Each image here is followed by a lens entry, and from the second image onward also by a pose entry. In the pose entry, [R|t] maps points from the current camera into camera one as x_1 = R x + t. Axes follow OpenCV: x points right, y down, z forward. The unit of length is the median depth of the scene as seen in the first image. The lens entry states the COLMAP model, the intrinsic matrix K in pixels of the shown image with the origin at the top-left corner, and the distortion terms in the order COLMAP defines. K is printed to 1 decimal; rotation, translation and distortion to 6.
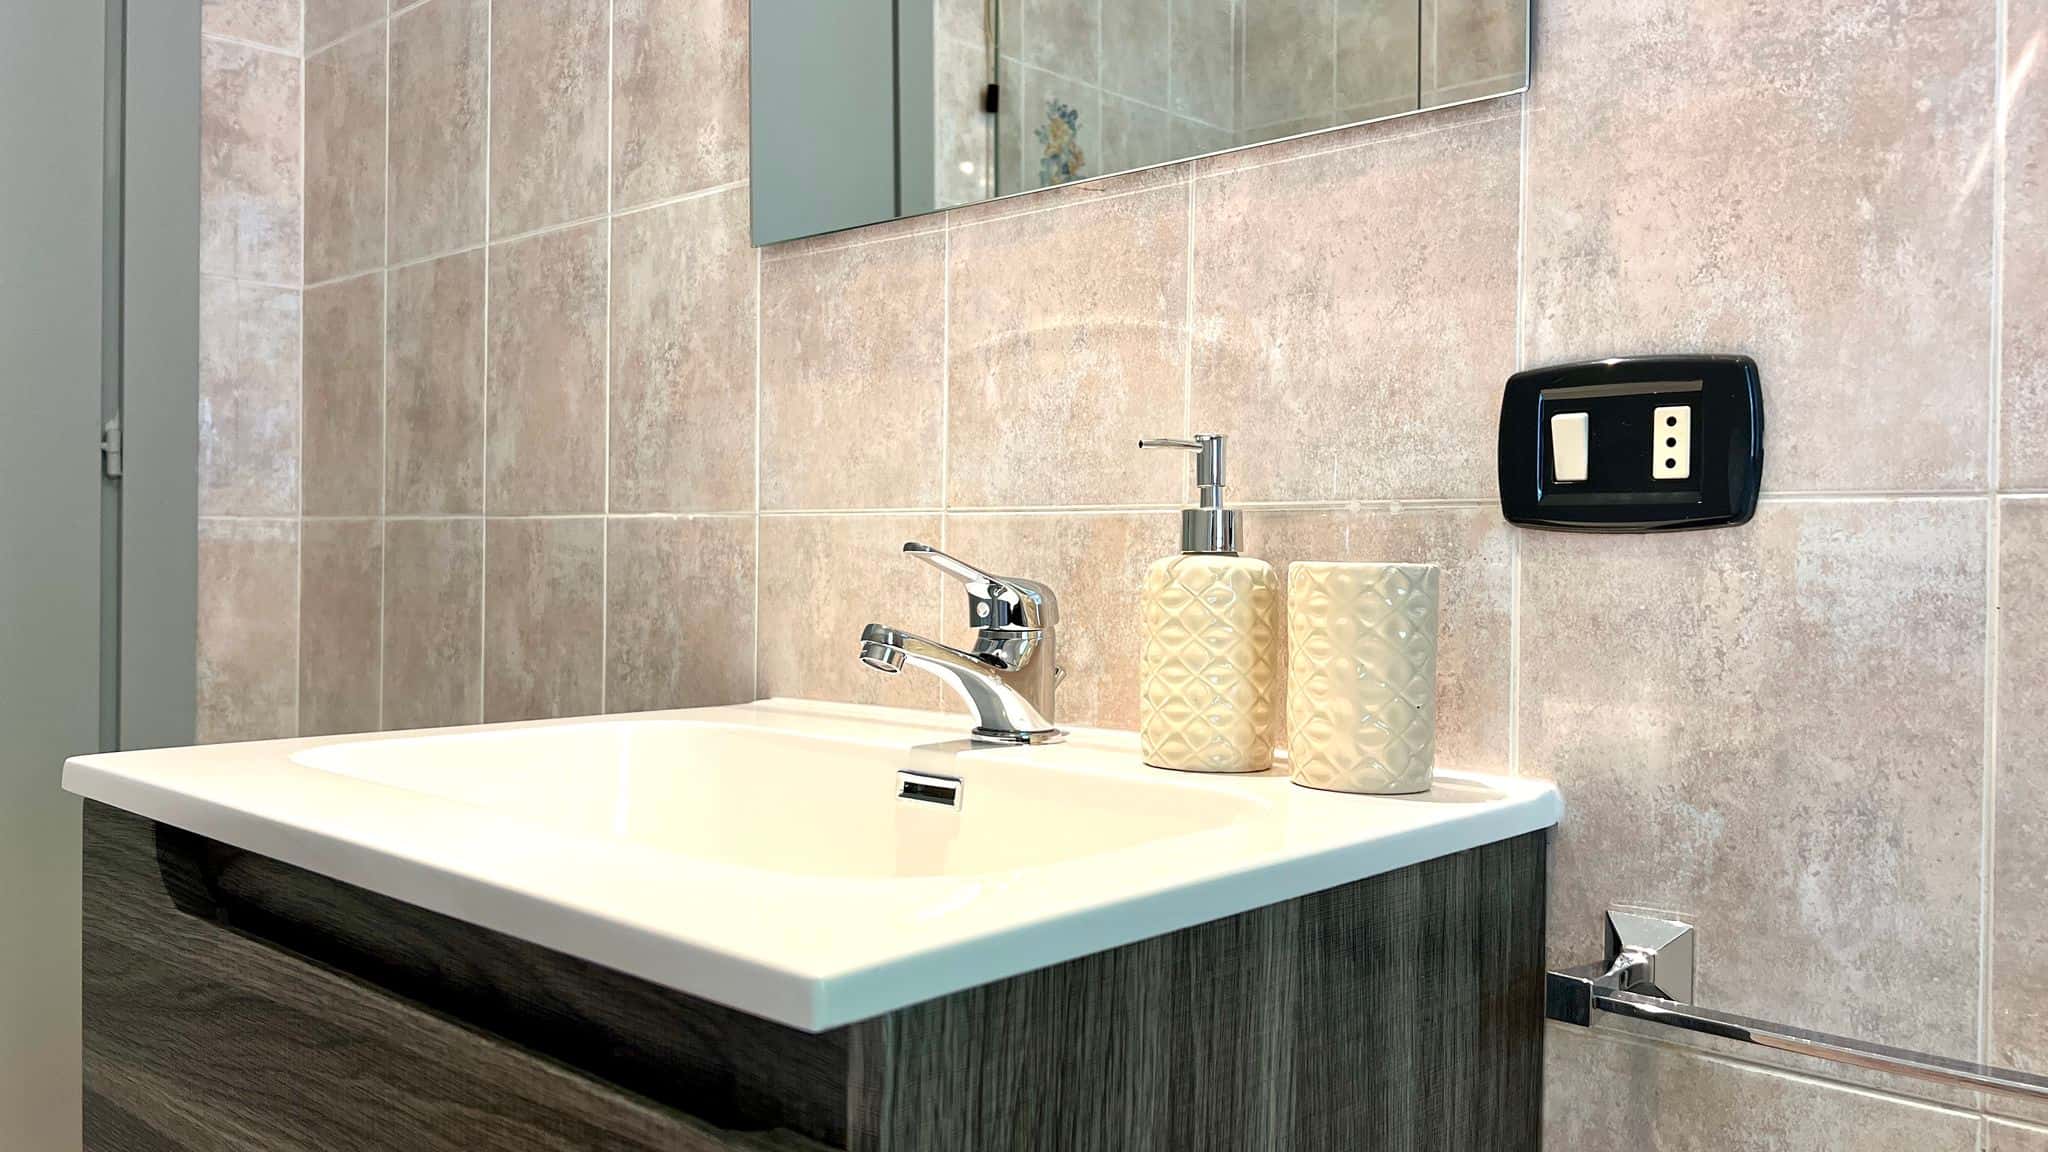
lens RADIAL K [[1539.3, 0, 1026.5], [0, 1539.3, 585.0], [0, 0, 1]] dist [0.083640, -0.141455]
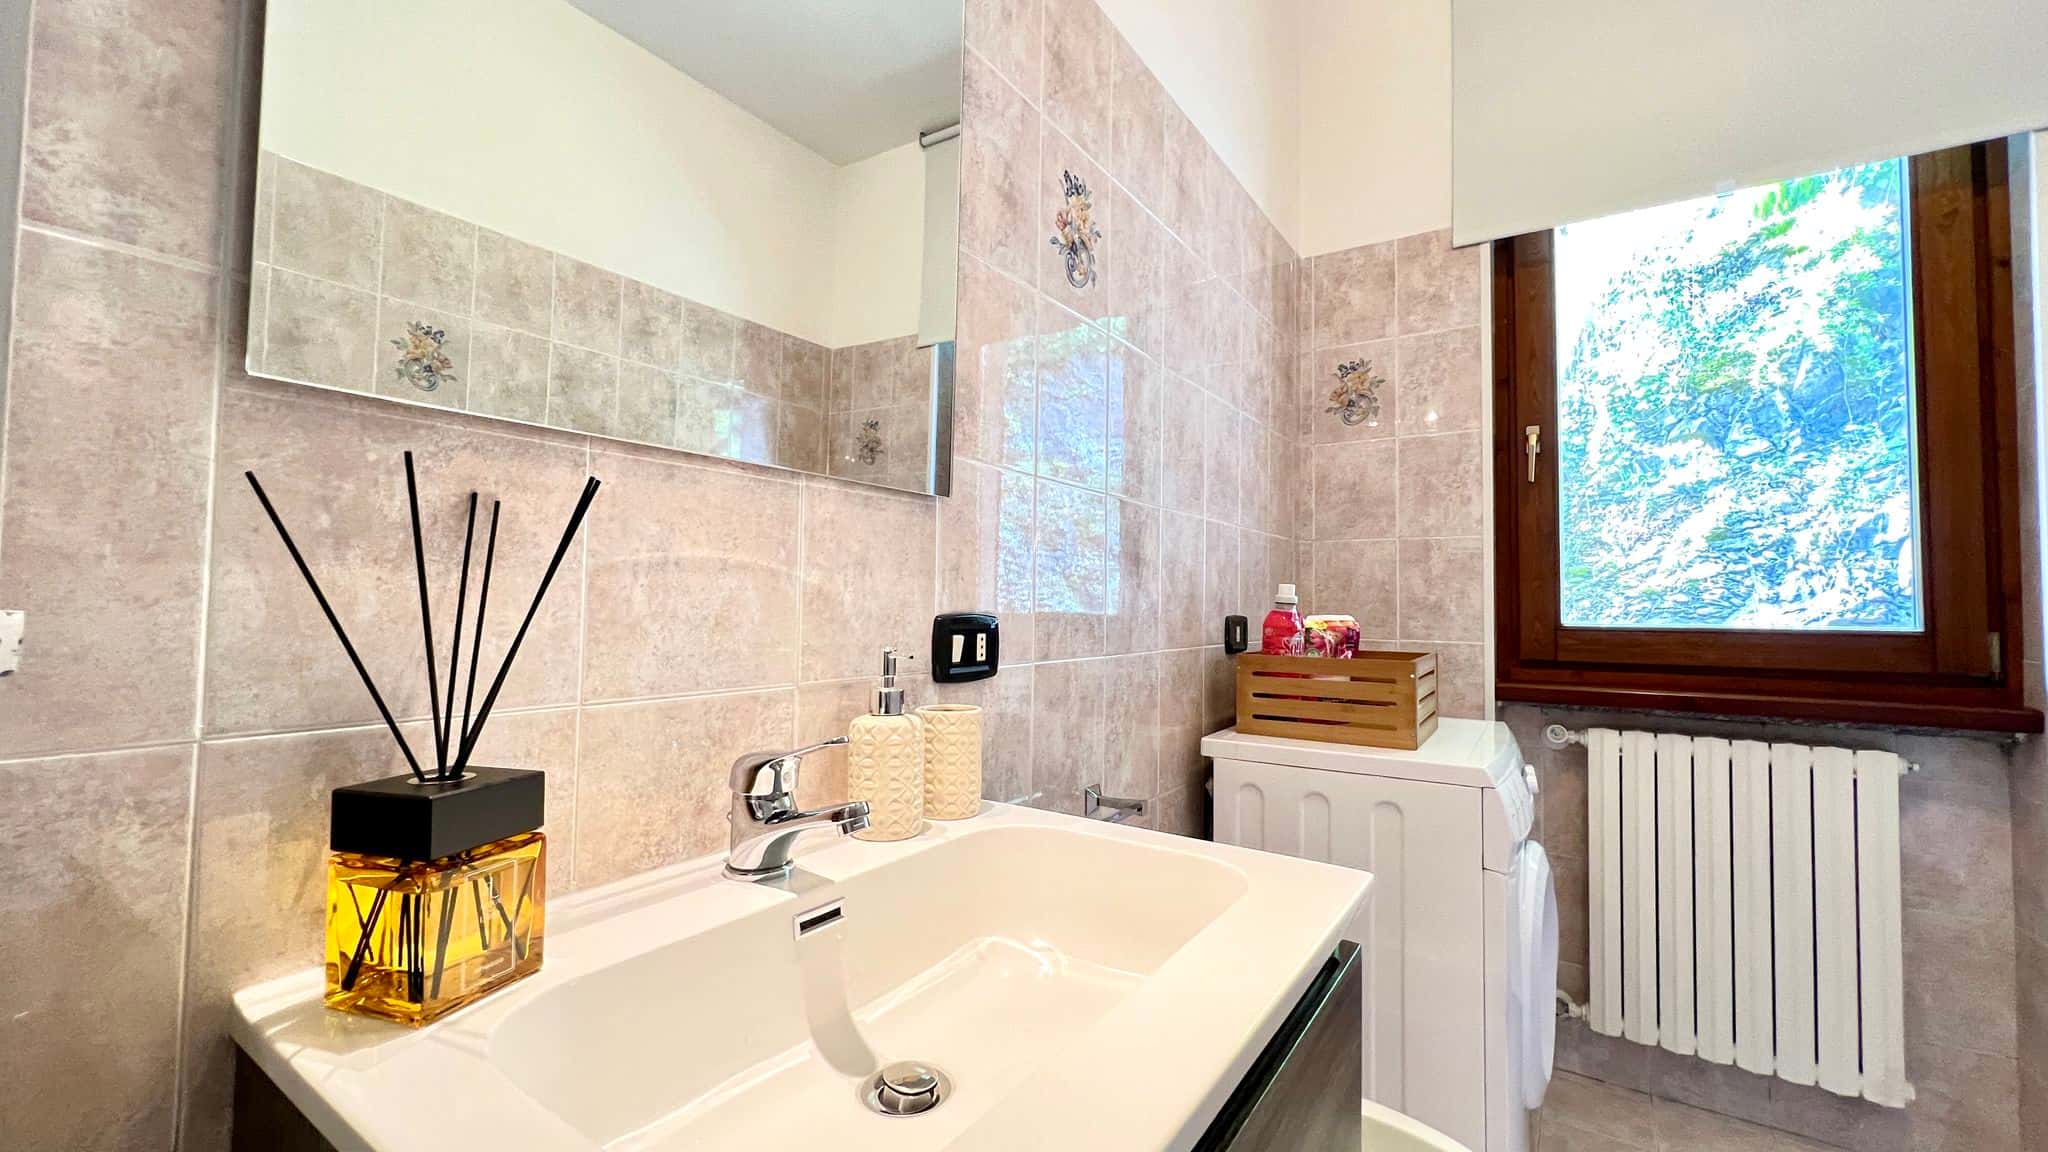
lens RADIAL K [[822.5, 0, 1021.5], [0, 822.5, 570.7], [0, 0, 1]] dist [-0.002779, 0.000391]
pose [[-0.144422, 0.022417, 0.989262, -0.722203], [-0.000501, 0.999742, -0.022728, -0.139051], [-0.989516, -0.003778, -0.144374, 0.830209]]
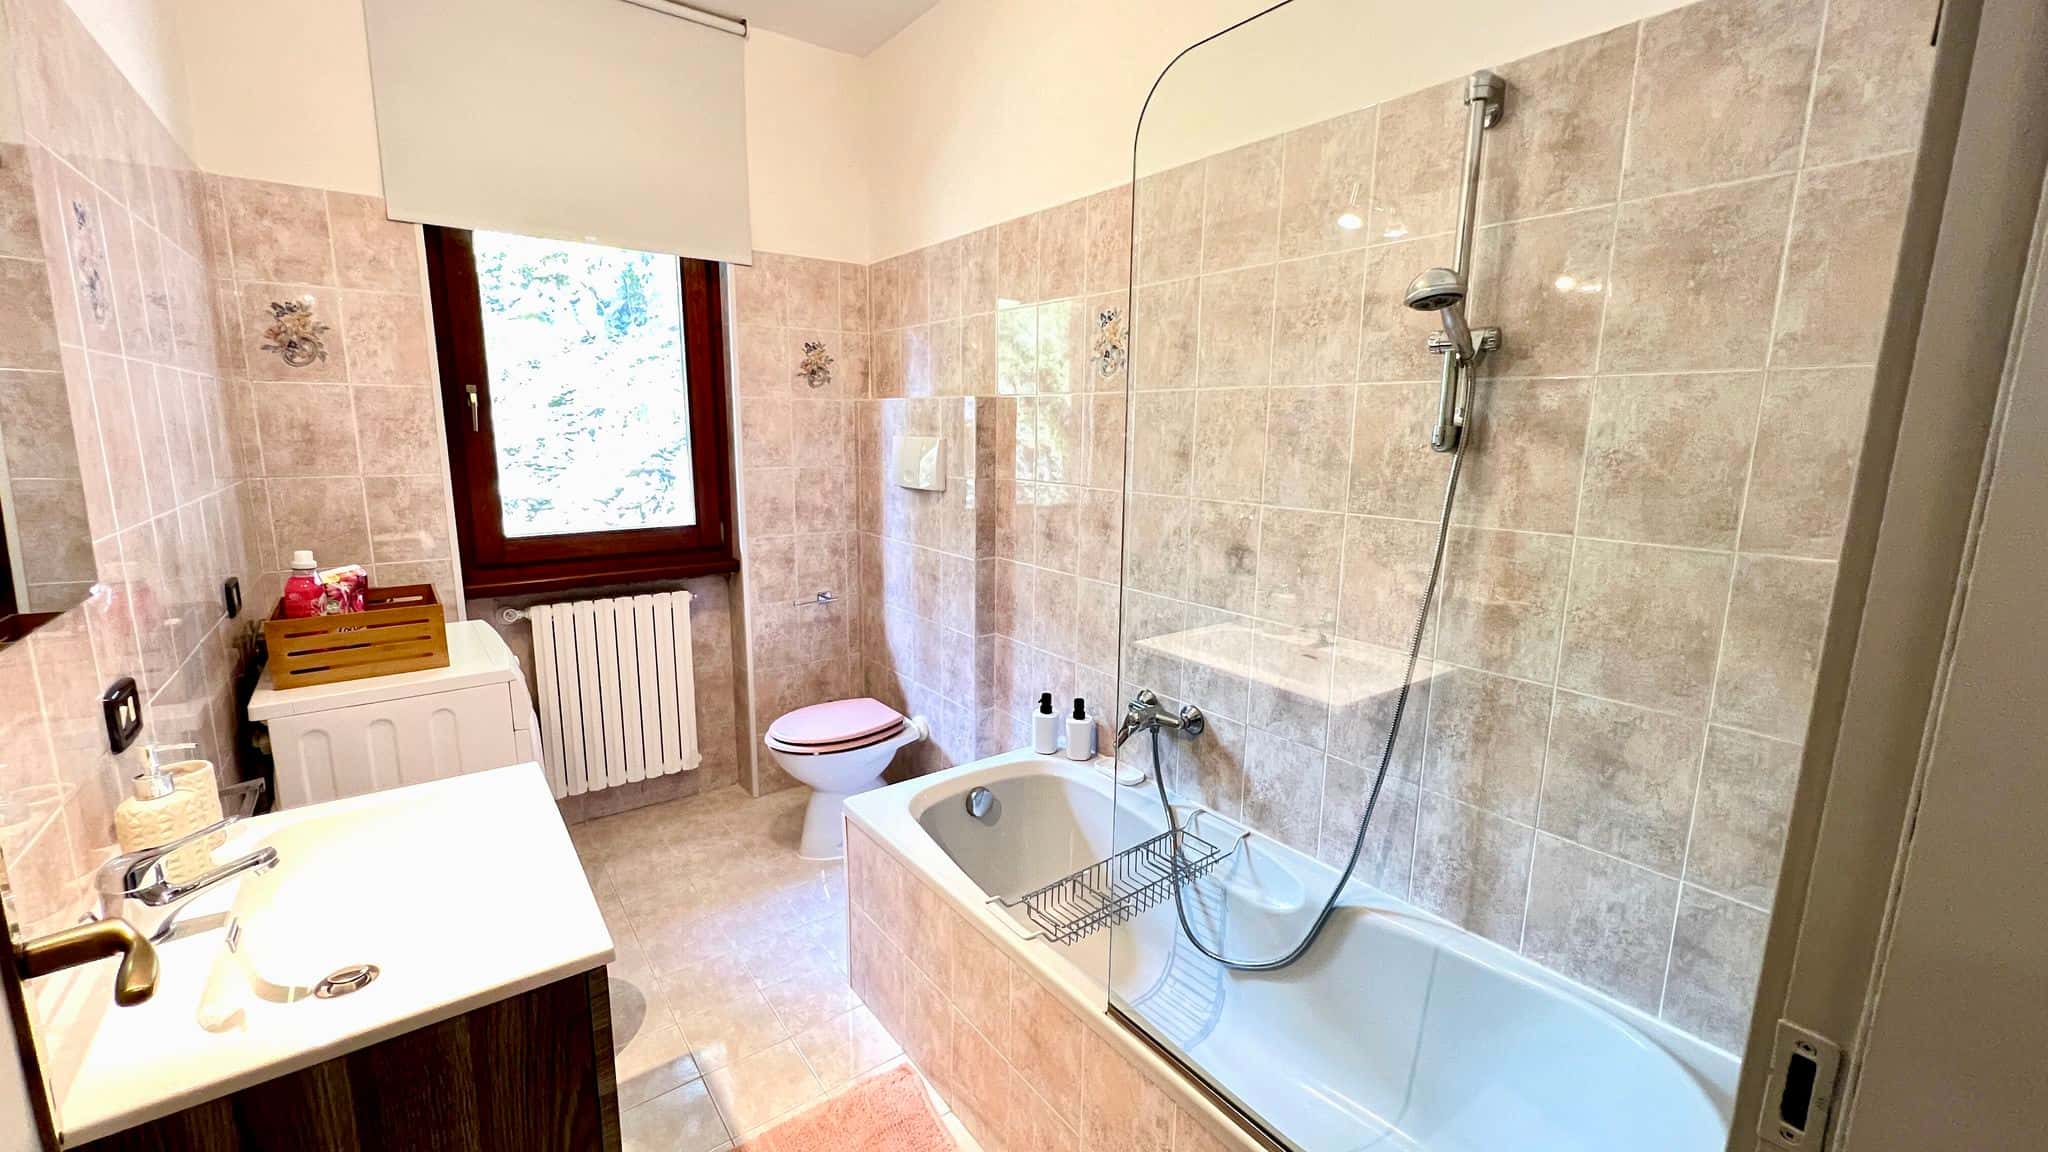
lens RADIAL K [[822.7, 0, 1025.9], [0, 822.7, 571.2], [0, 0, 1]] dist [-0.006619, 0.000256]
pose [[-0.983198, -0.058060, 0.173065, -1.101686], [-0.023810, 0.980760, 0.193762, -0.502947], [-0.180985, 0.186386, -0.965663, 1.566337]]
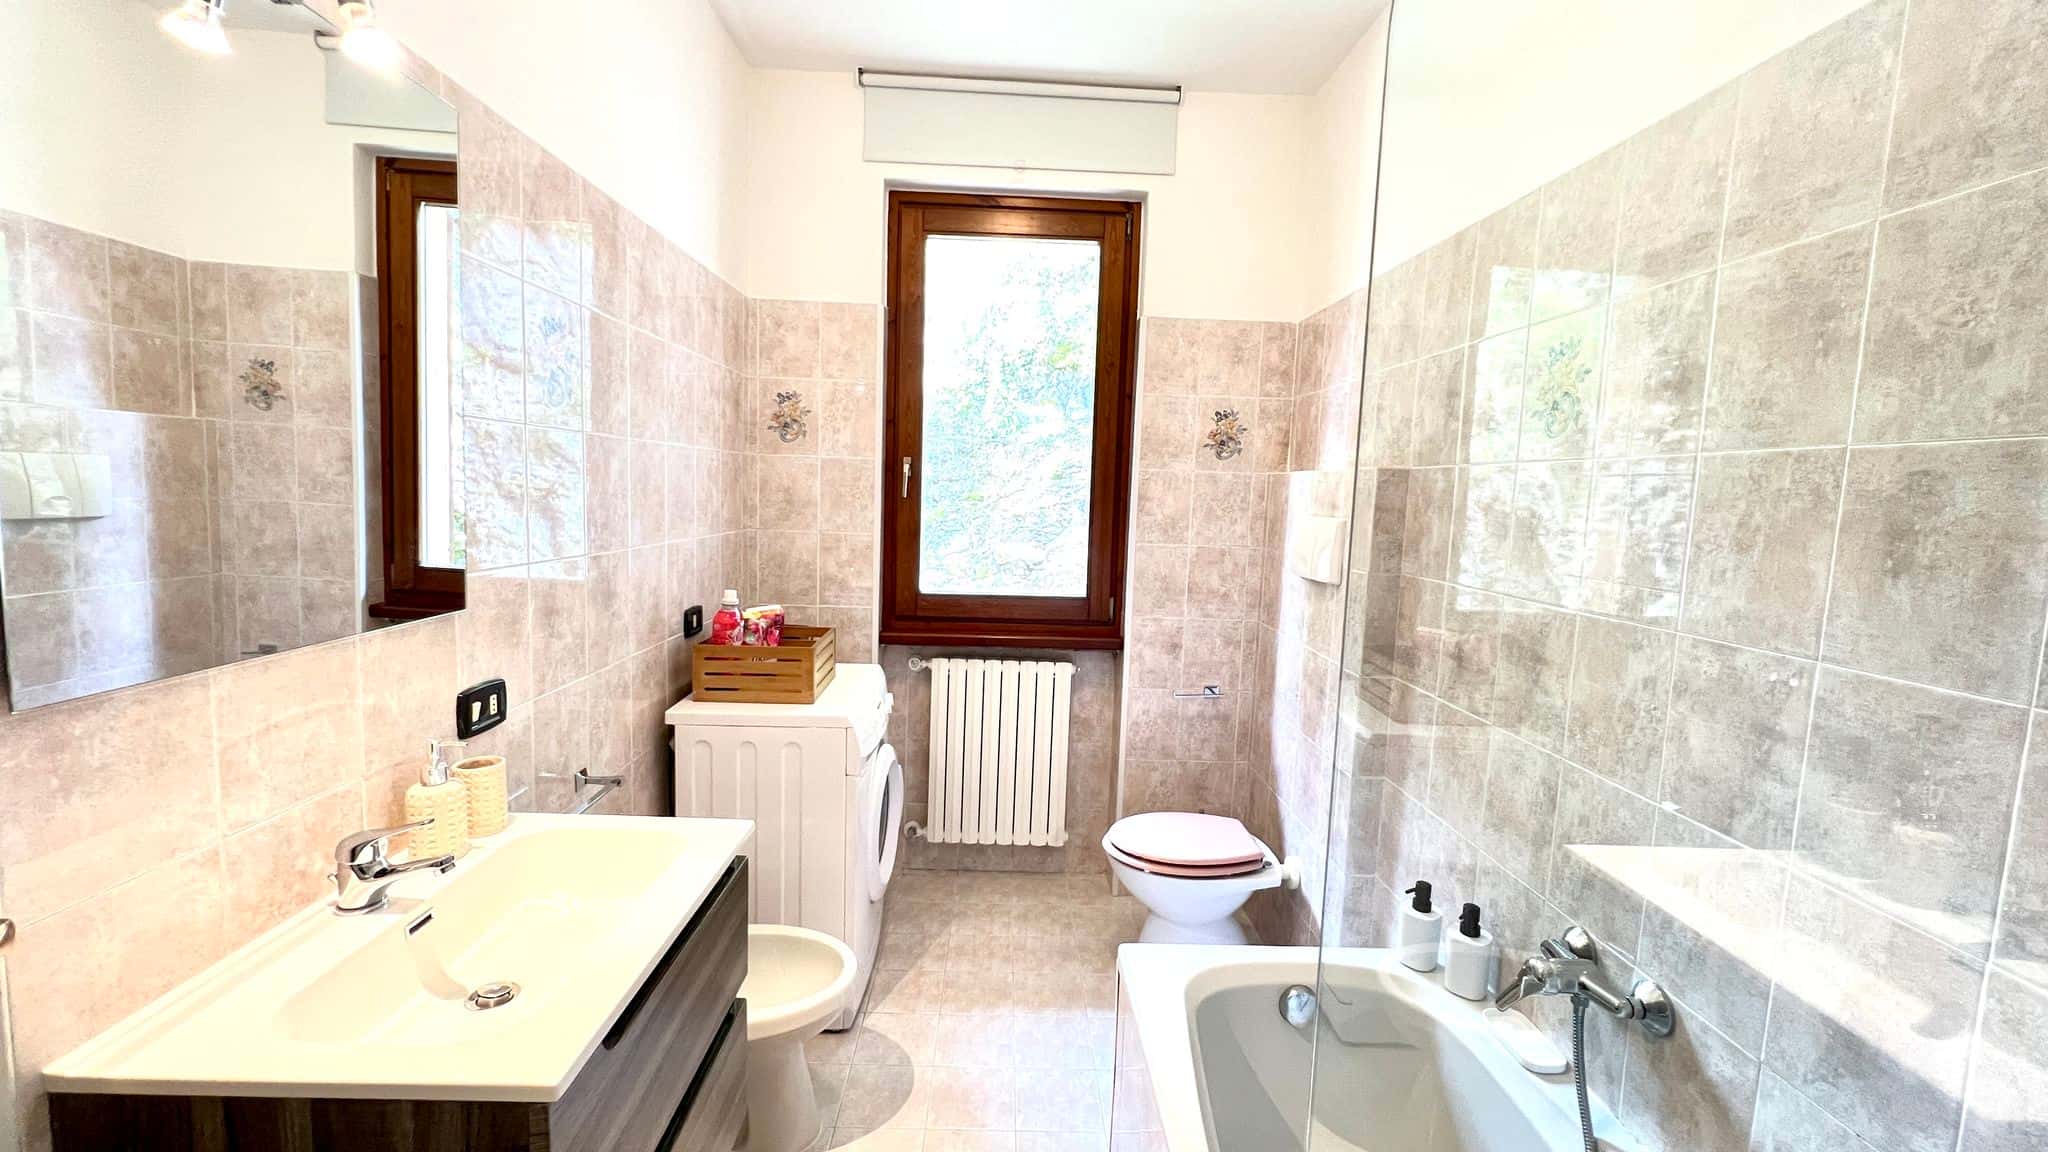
lens RADIAL K [[822.5, 0, 1021.5], [0, 822.5, 570.7], [0, 0, 1]] dist [-0.002779, 0.000391]
pose [[-0.687972, -0.110731, 0.717240, -1.332708], [-0.033513, 0.992085, 0.121017, -0.502428], [-0.724963, 0.059219, -0.686237, 1.033010]]
